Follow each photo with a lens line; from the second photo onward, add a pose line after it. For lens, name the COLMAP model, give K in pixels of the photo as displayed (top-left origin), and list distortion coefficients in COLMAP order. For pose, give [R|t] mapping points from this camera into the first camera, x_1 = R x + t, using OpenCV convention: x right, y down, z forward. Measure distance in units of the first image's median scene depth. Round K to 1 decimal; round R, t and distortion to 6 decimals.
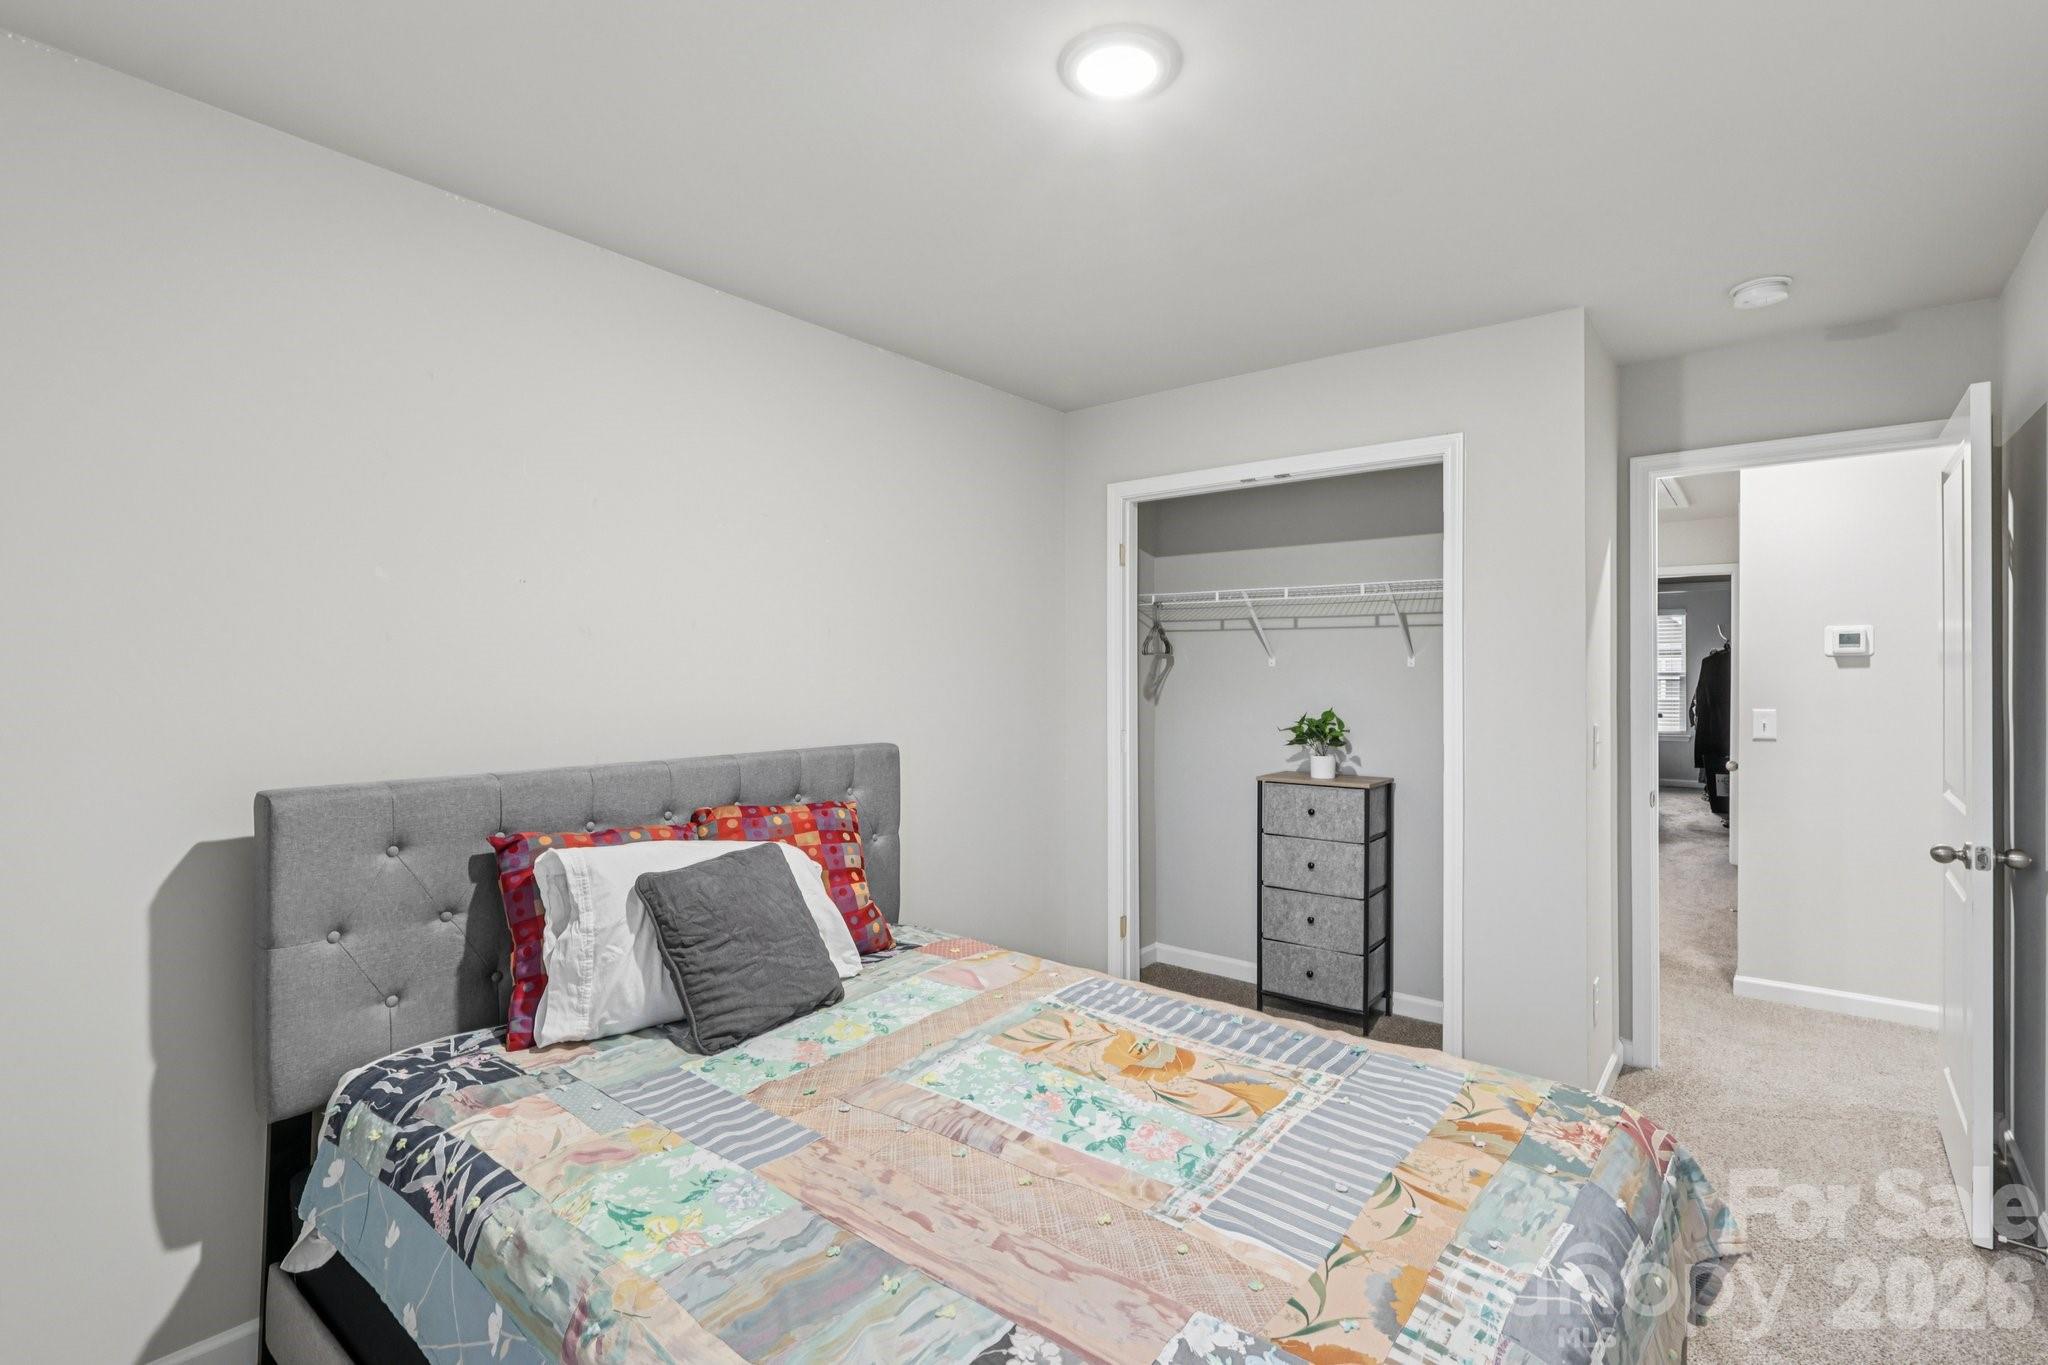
lens RADIAL K [[963.8, 0, 1028.4], [0, 963.8, 671.1], [0, 0, 1]] dist [-0.003761, 0.000953]
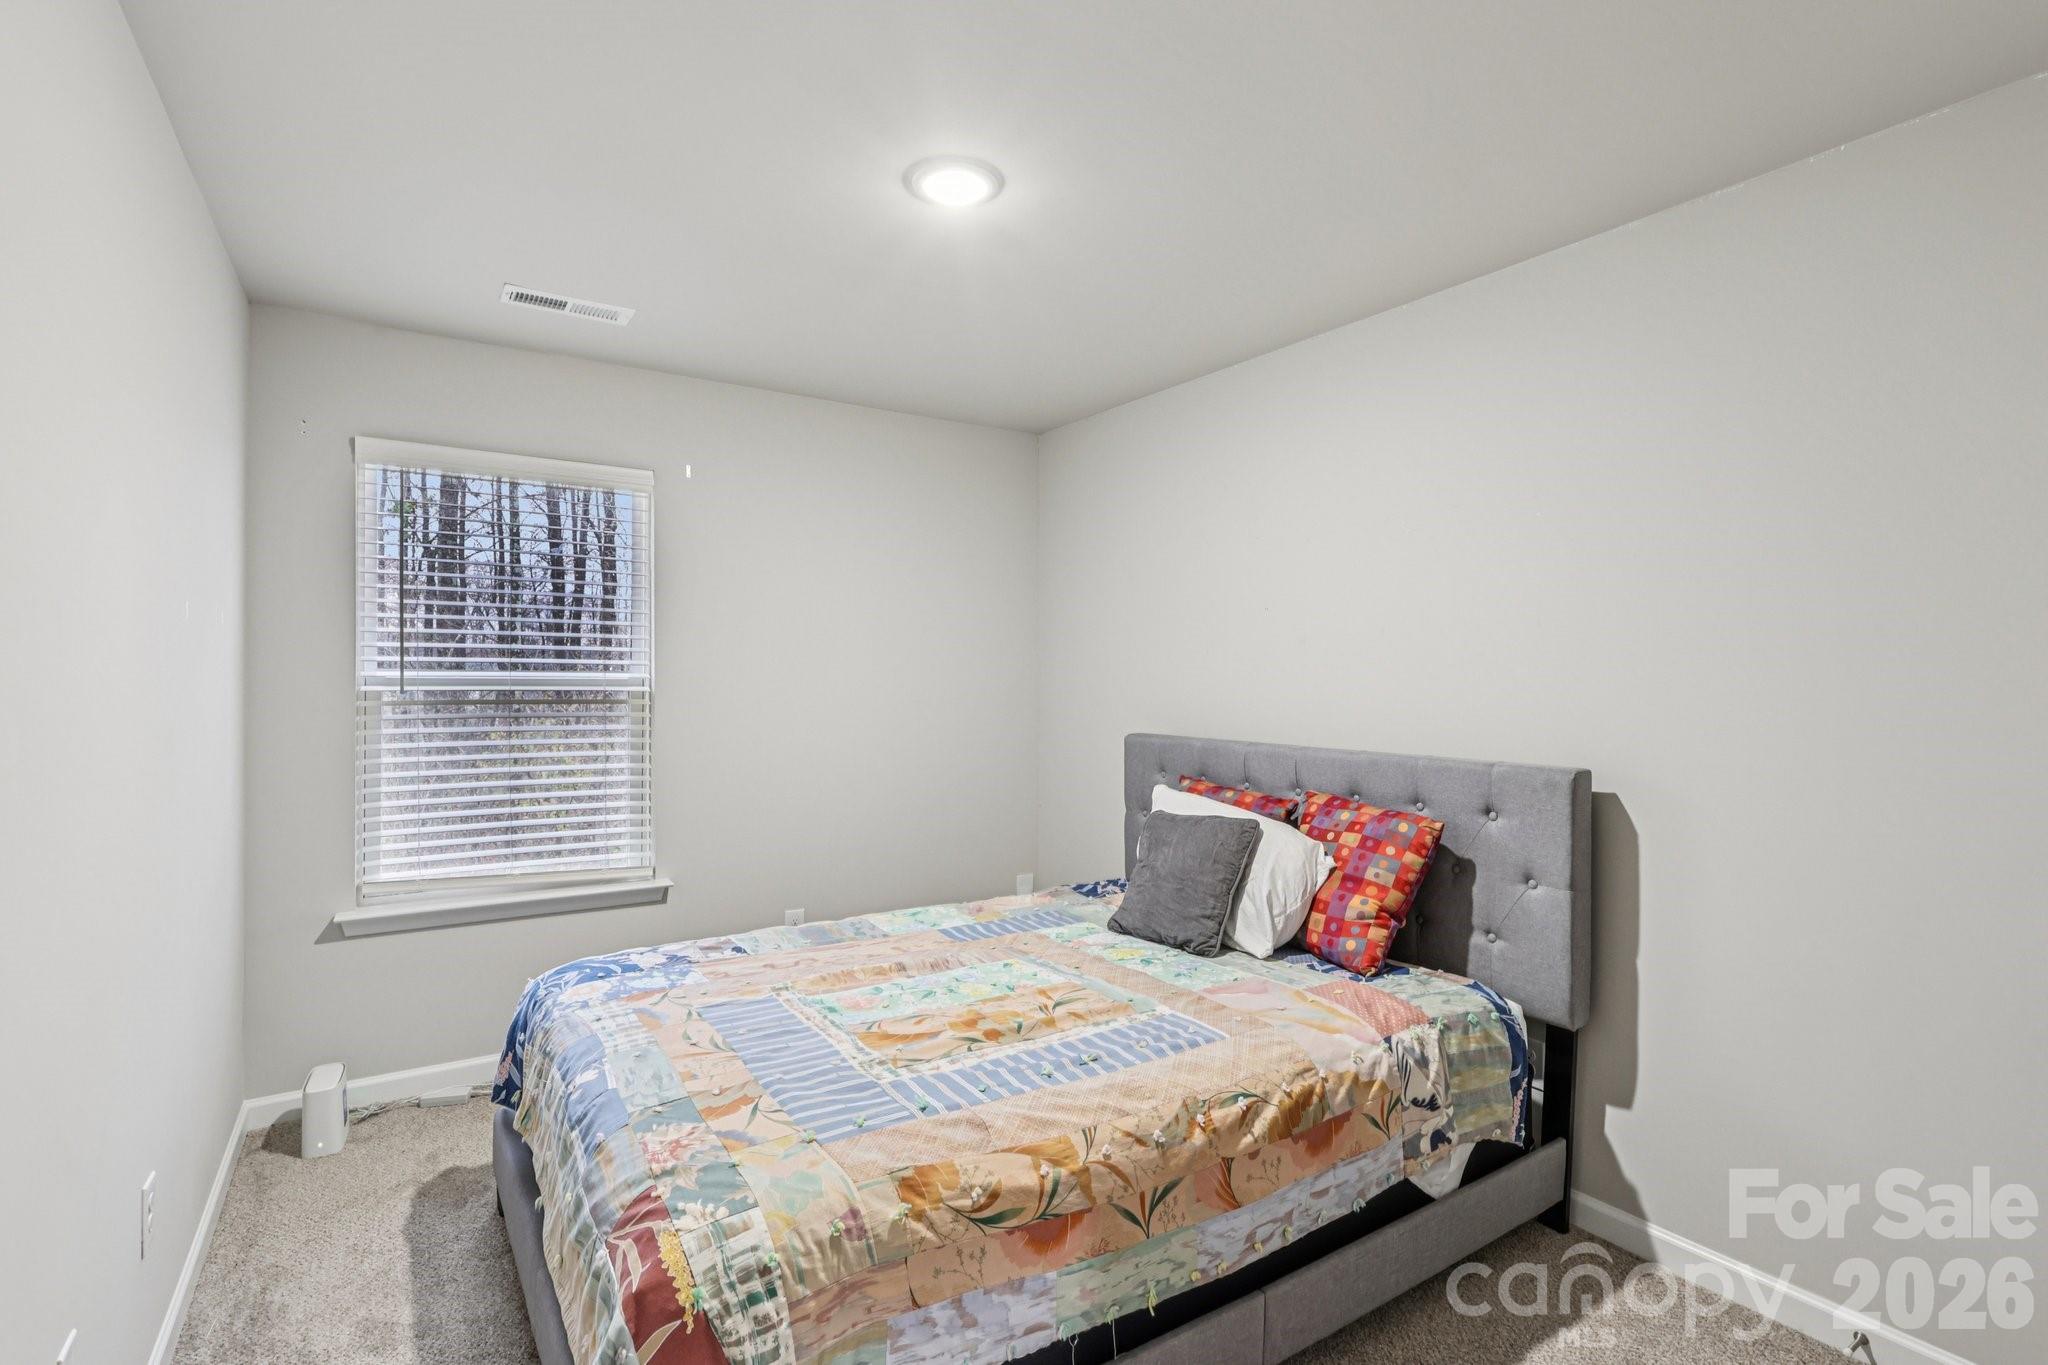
lens RADIAL K [[963.8, 0, 1028.4], [0, 963.8, 671.1], [0, 0, 1]] dist [-0.003761, 0.000953]
pose [[-0.313443, -0.005662, -0.949590, 1.229891], [-0.002751, 0.999983, -0.005055, 0.005253], [0.949603, 0.001027, -0.313454, 1.465311]]
